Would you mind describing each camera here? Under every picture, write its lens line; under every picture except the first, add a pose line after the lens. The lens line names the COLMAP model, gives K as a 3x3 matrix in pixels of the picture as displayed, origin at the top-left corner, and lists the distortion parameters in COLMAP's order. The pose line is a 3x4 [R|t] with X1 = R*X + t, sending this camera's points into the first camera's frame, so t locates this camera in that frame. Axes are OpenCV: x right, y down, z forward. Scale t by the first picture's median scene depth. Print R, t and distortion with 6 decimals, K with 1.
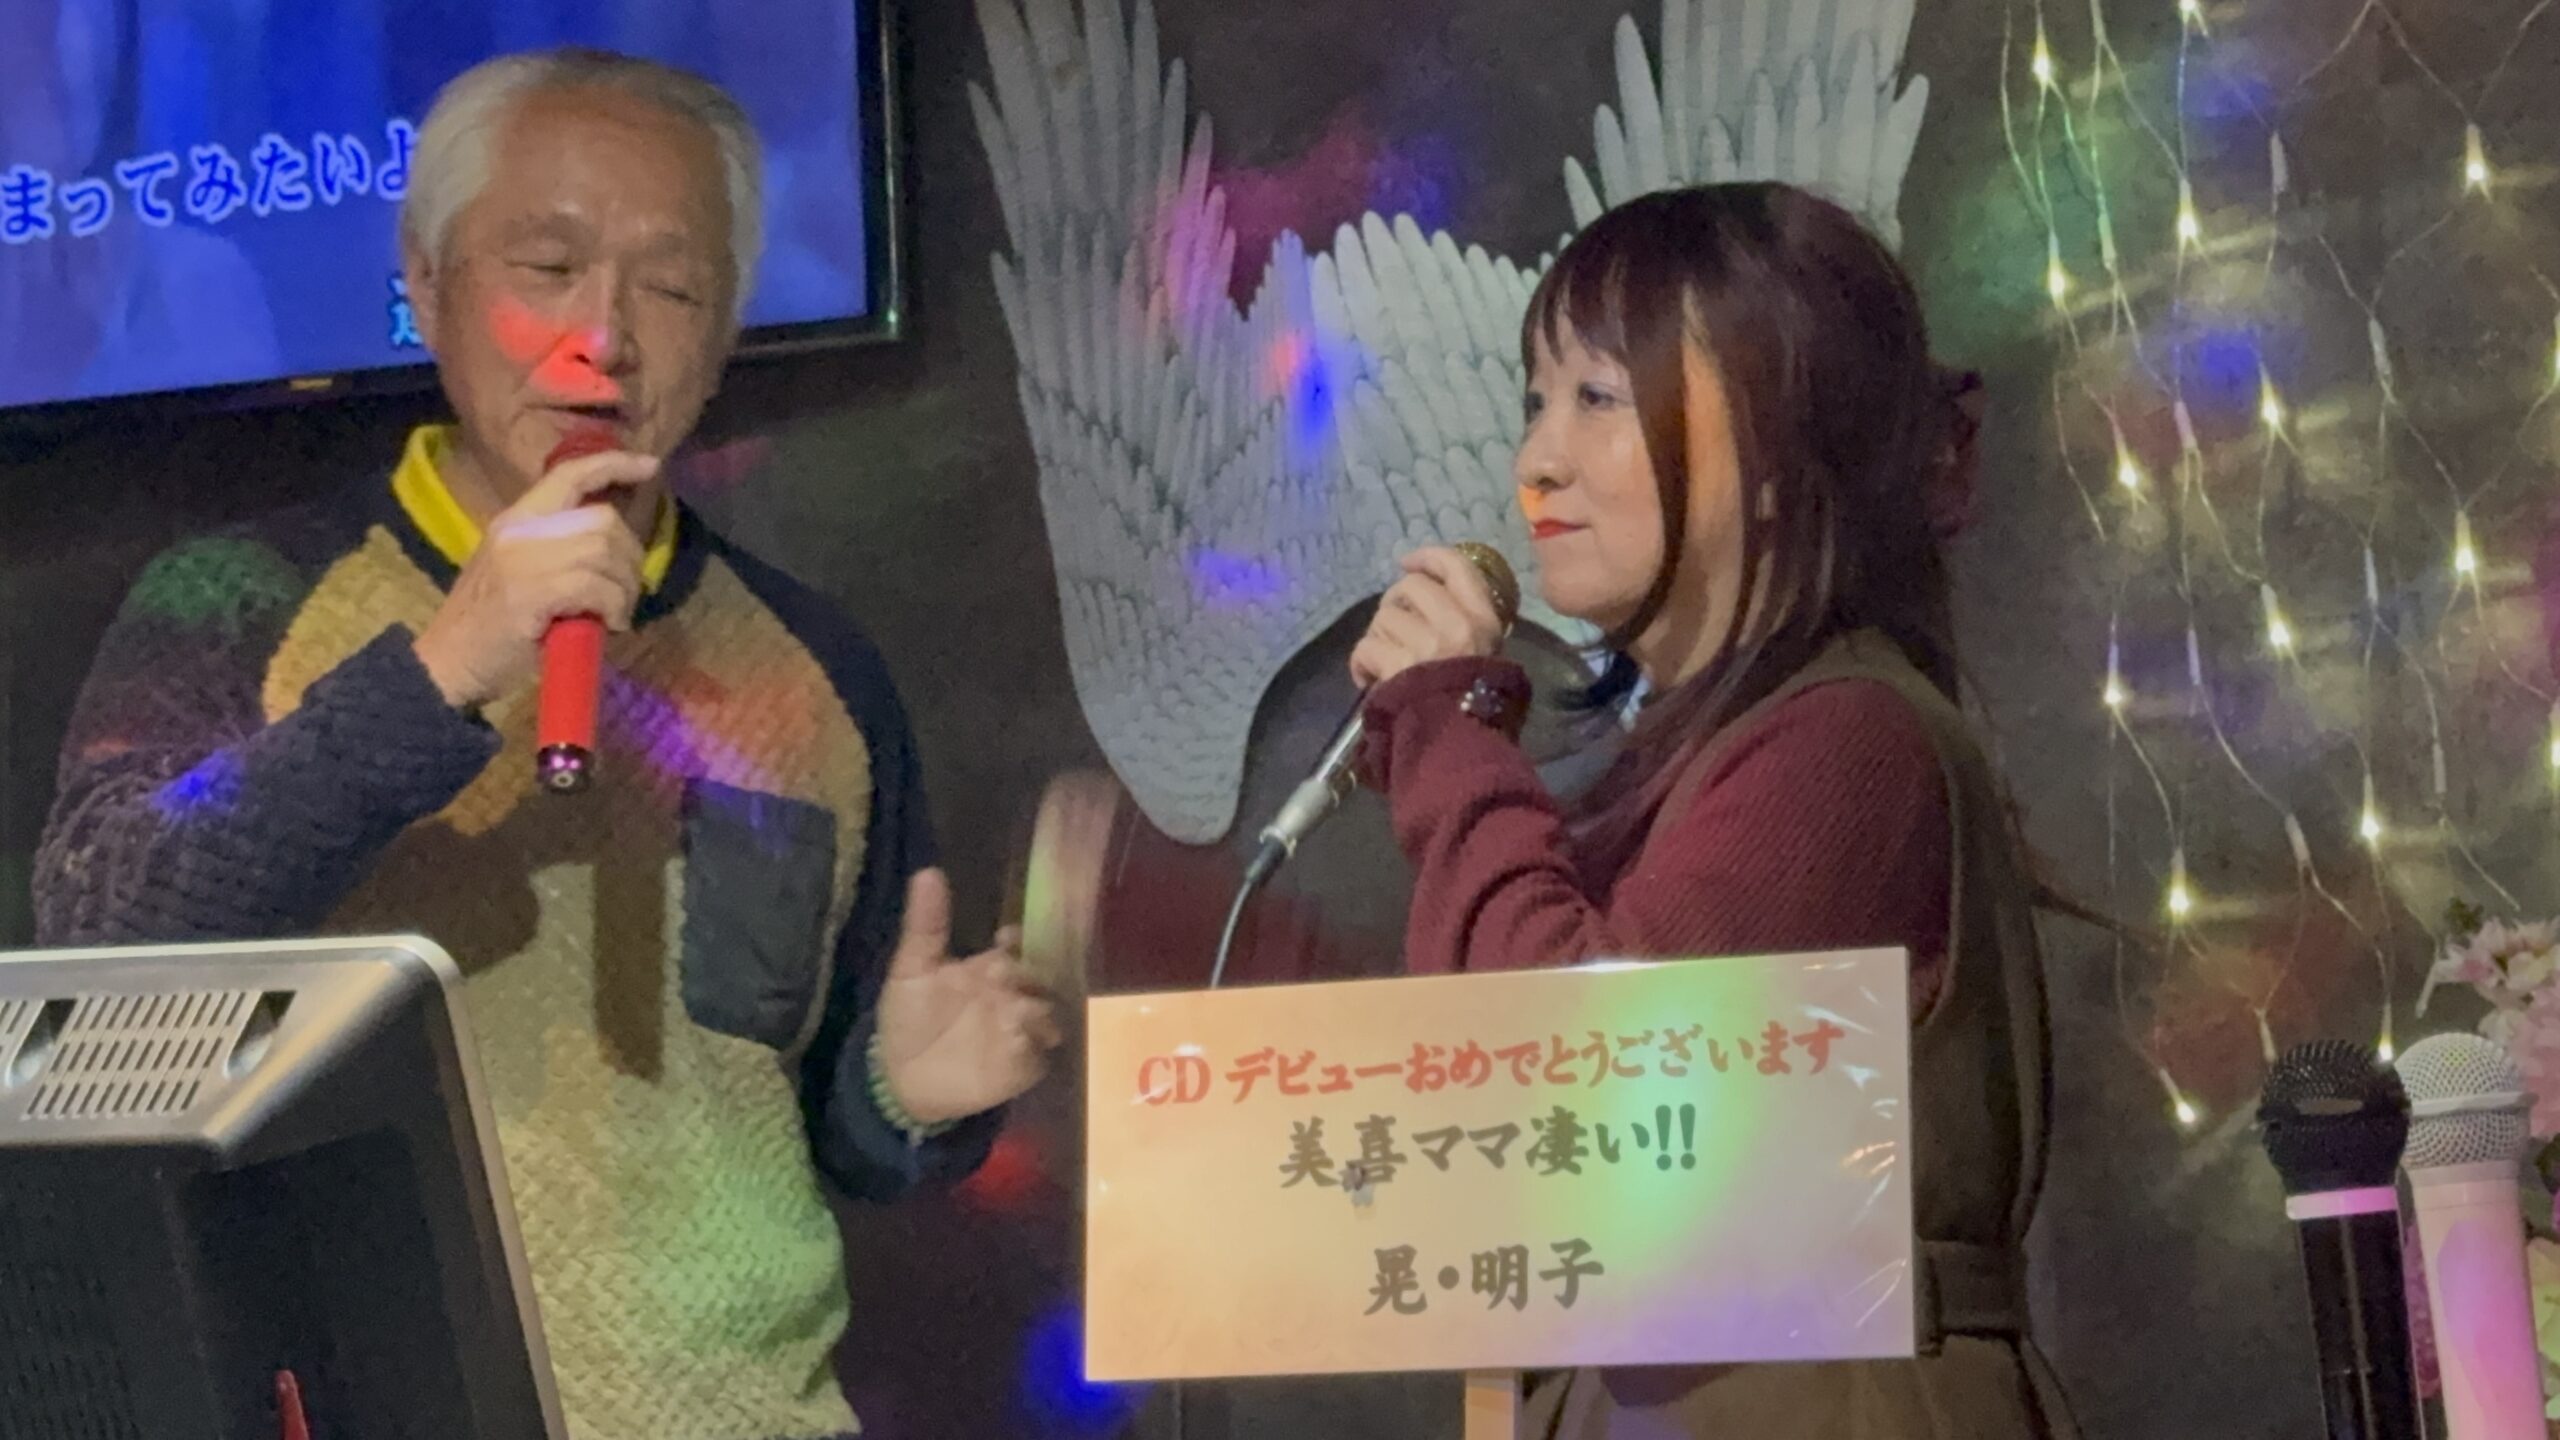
lens RADIAL K [[6147.0, 0, 1305.0], [0, 6147.0, 756.4], [0, 0, 1]] dist [0.110156, 0.000000]
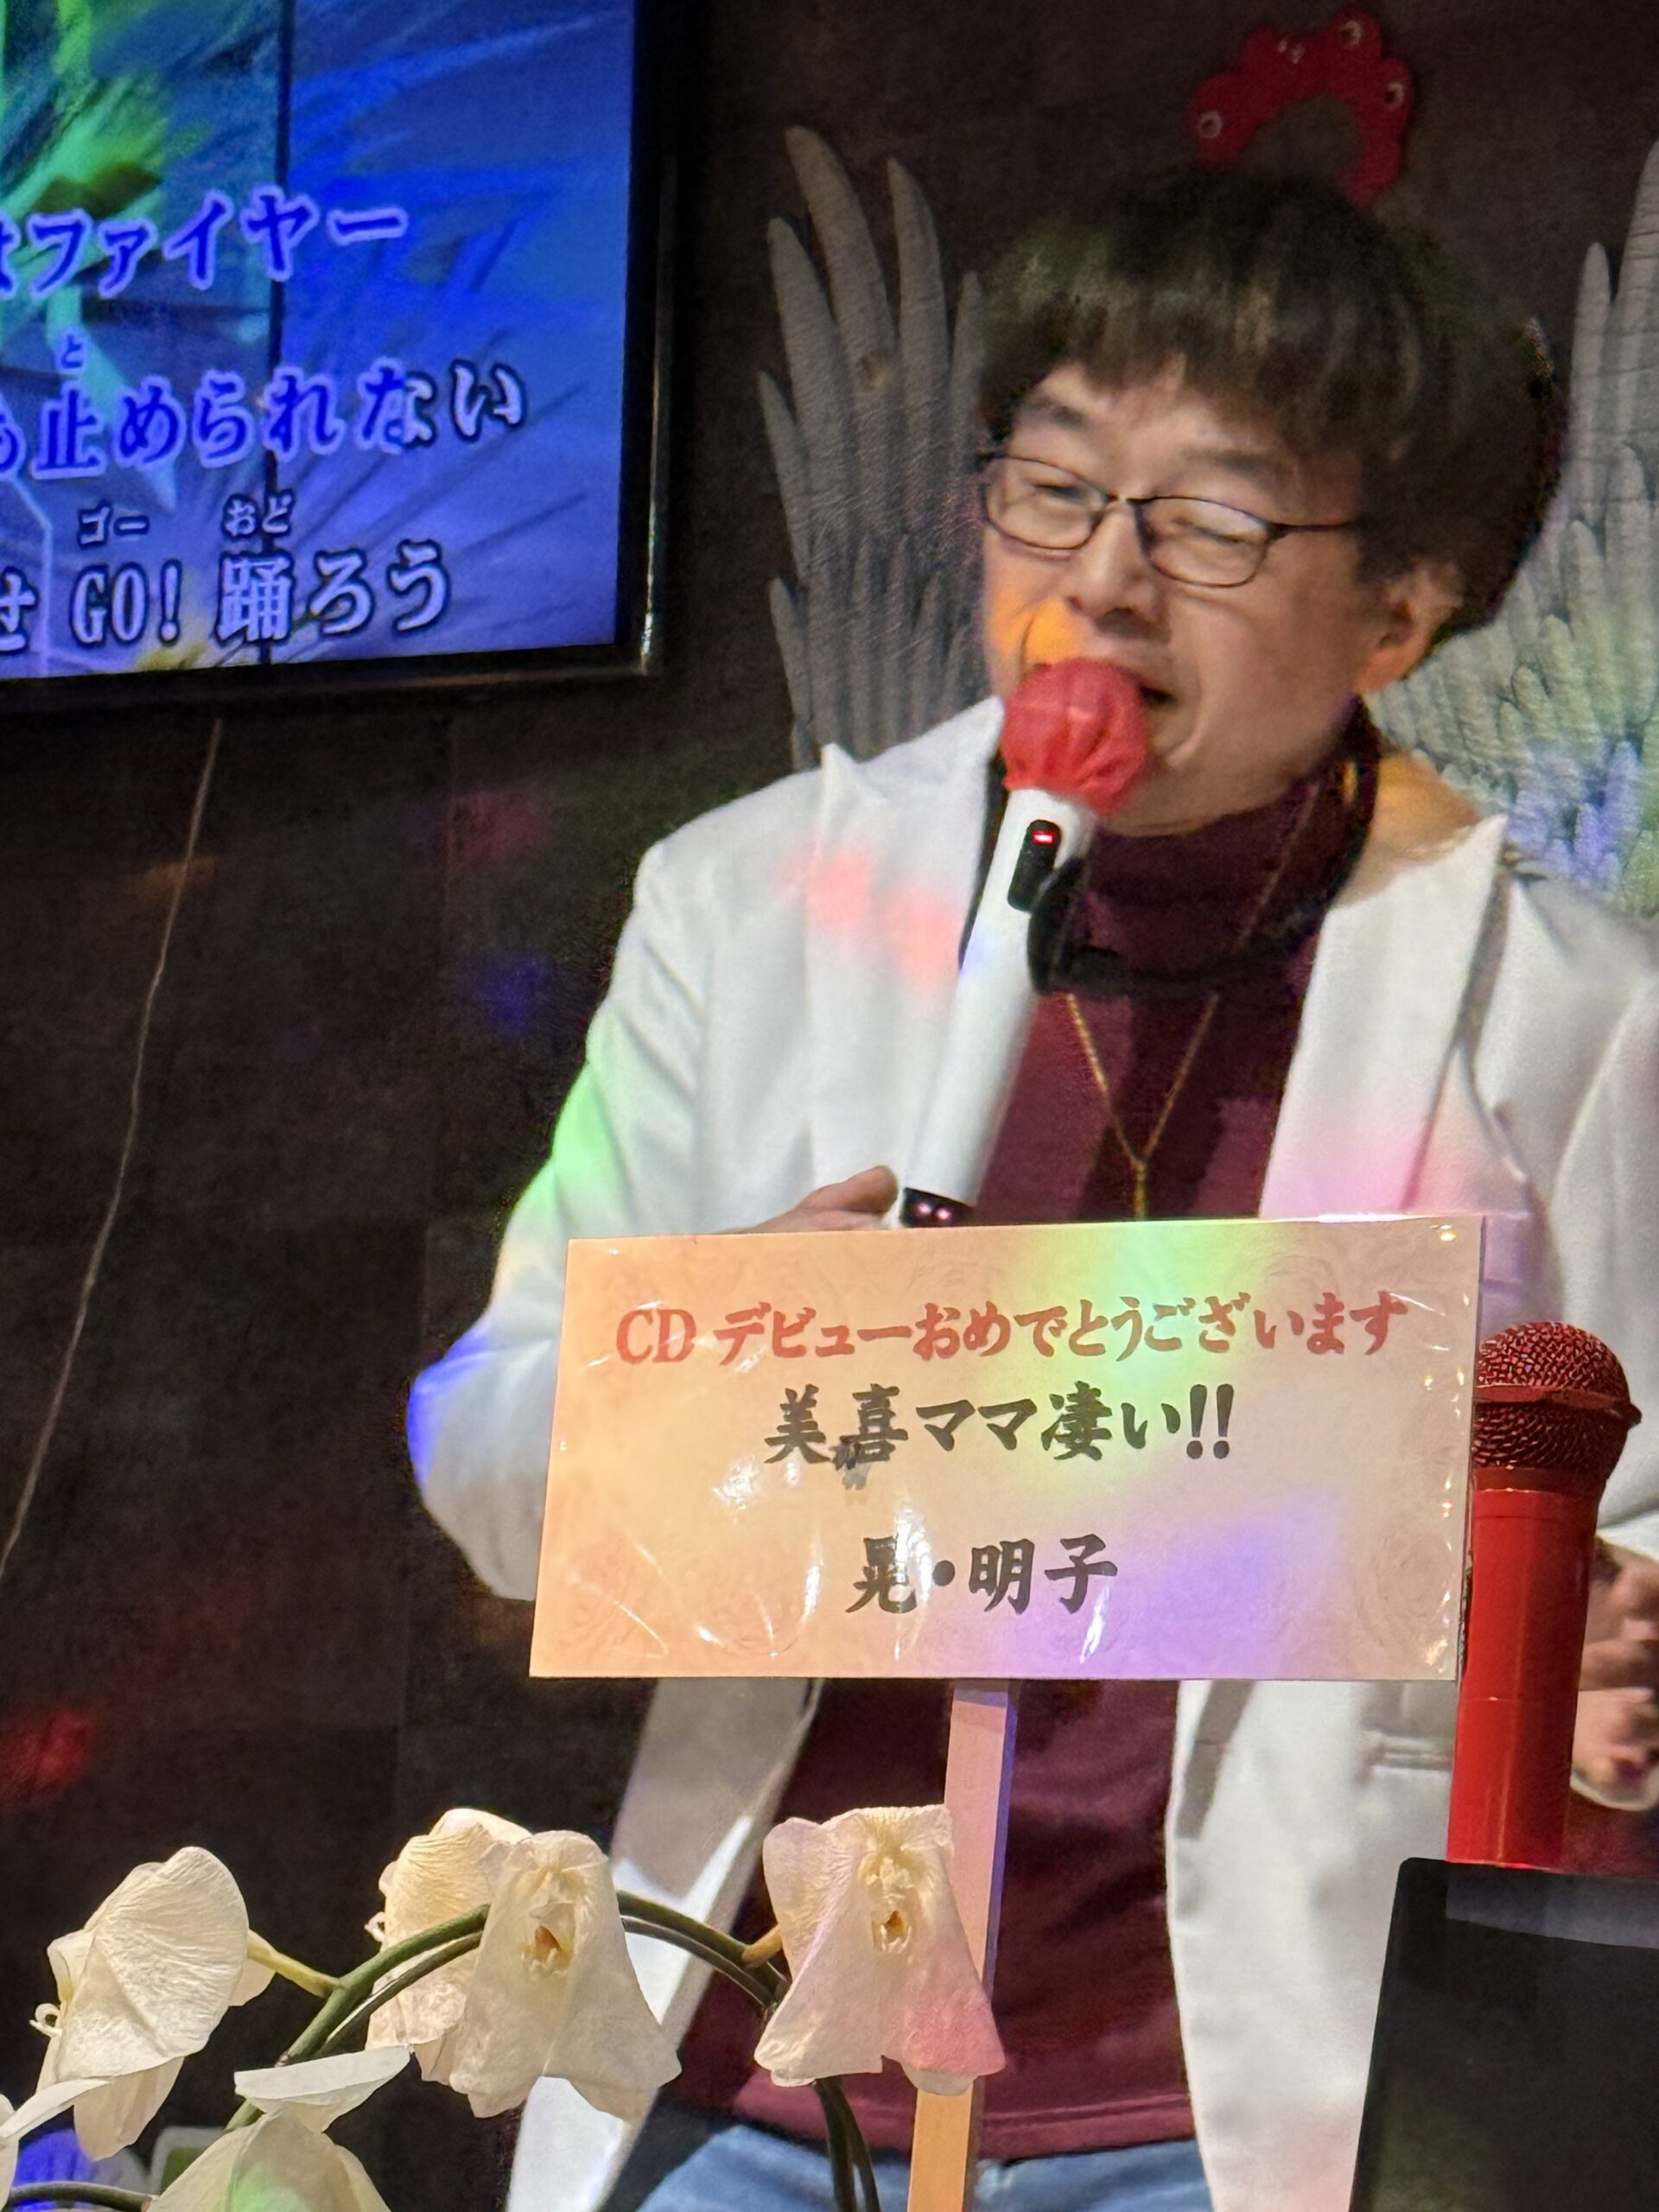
lens RADIAL K [[7822.4, 0, 842.9], [0, 7822.4, 1175.6], [0, 0, 1]] dist [0.145265, 0.000000]
pose [[0.995290, 0.066152, -0.070863, 0.082109], [-0.068449, 0.997189, -0.030483, 0.062690], [0.068647, 0.035190, 0.997020, -0.094288]]
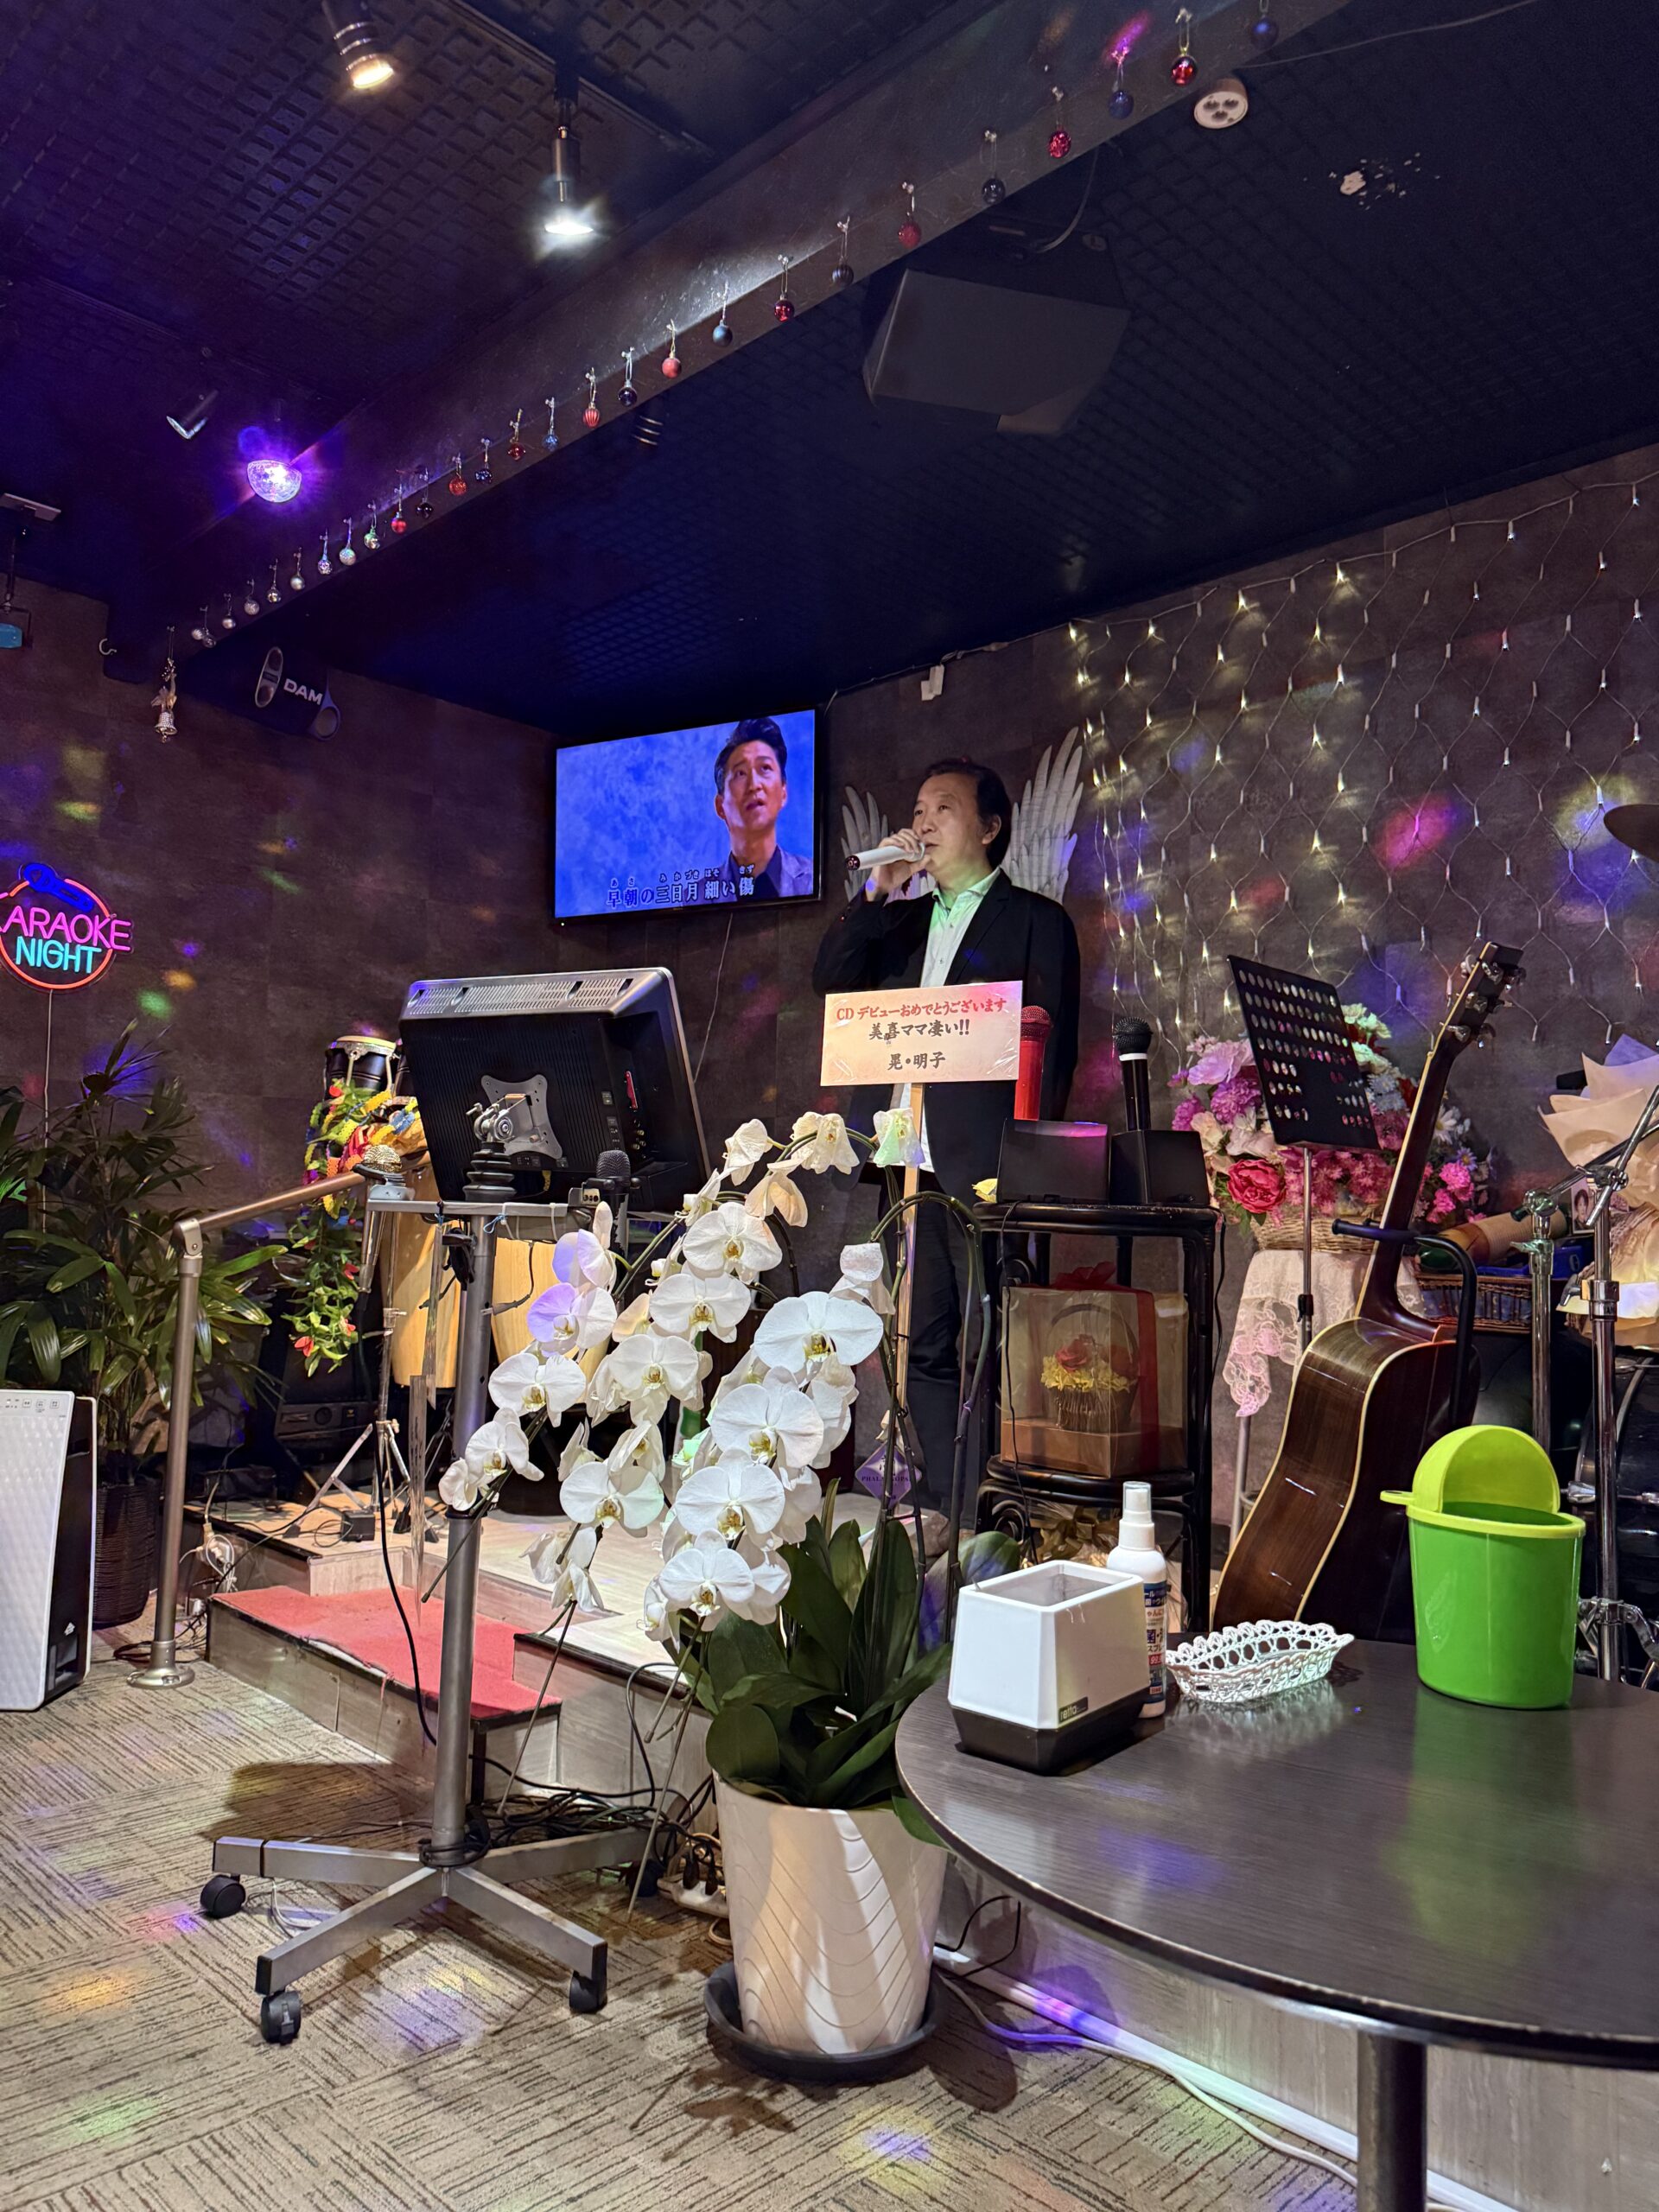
lens RADIAL K [[1552.9, 0, 821.8], [0, 1552.9, 1089.0], [0, 0, 1]] dist [0.079243, -0.116406]
pose [[0.995613, 0.044723, -0.082192, 0.050921], [-0.043830, 0.998959, 0.012634, 0.091615], [0.082671, -0.008976, 0.996536, -0.032802]]
